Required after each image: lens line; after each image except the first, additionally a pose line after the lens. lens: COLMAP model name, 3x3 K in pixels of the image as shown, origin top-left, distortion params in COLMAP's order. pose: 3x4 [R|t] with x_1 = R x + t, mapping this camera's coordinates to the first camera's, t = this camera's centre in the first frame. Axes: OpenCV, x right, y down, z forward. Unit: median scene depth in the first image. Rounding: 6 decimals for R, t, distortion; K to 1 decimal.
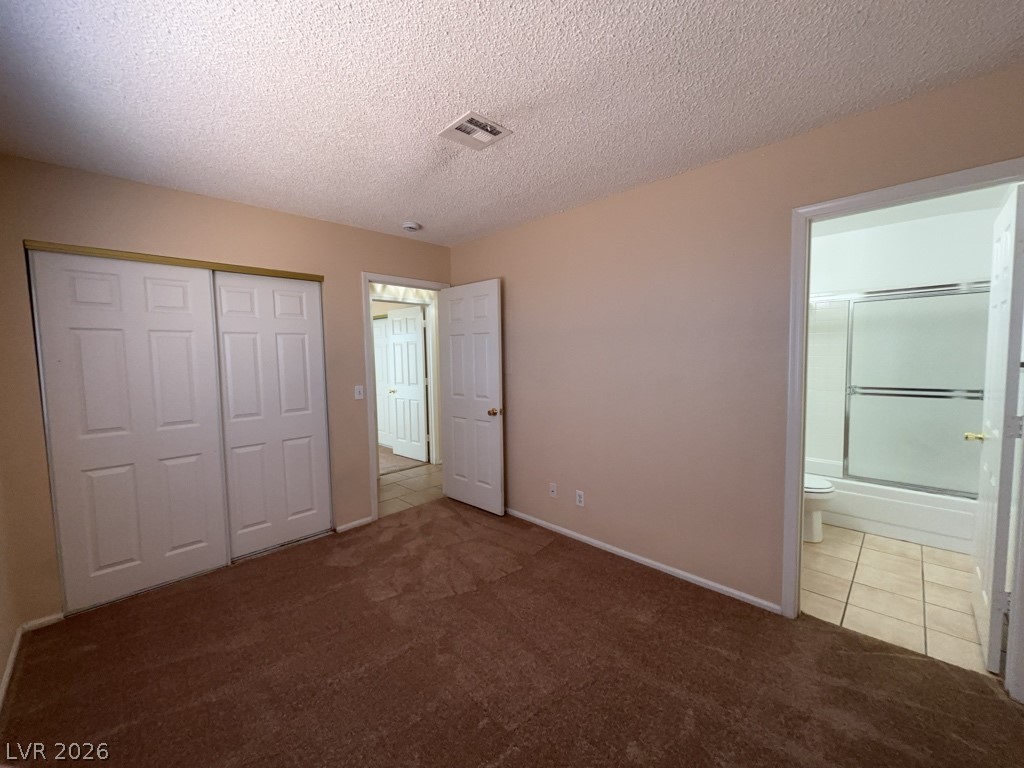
lens RADIAL K [[411.2, 0, 509.3], [0, 411.2, 384.9], [0, 0, 1]] dist [-0.001975, -0.000059]
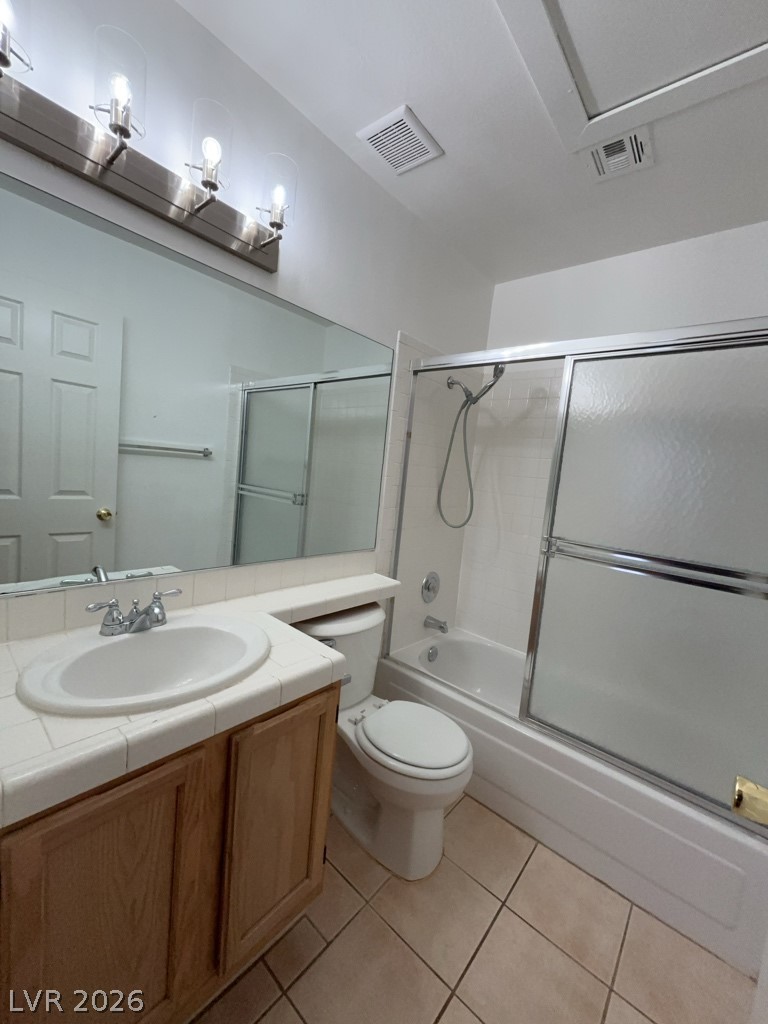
lens RADIAL K [[411.2, 0, 386.9], [0, 411.2, 511.9], [0, 0, 1]] dist [-0.001975, -0.000059]
pose [[0.990178, 0.110048, 0.086237, 0.635555], [-0.113482, 0.992889, 0.035971, -0.023396], [-0.081665, -0.045404, 0.995625, 0.577509]]
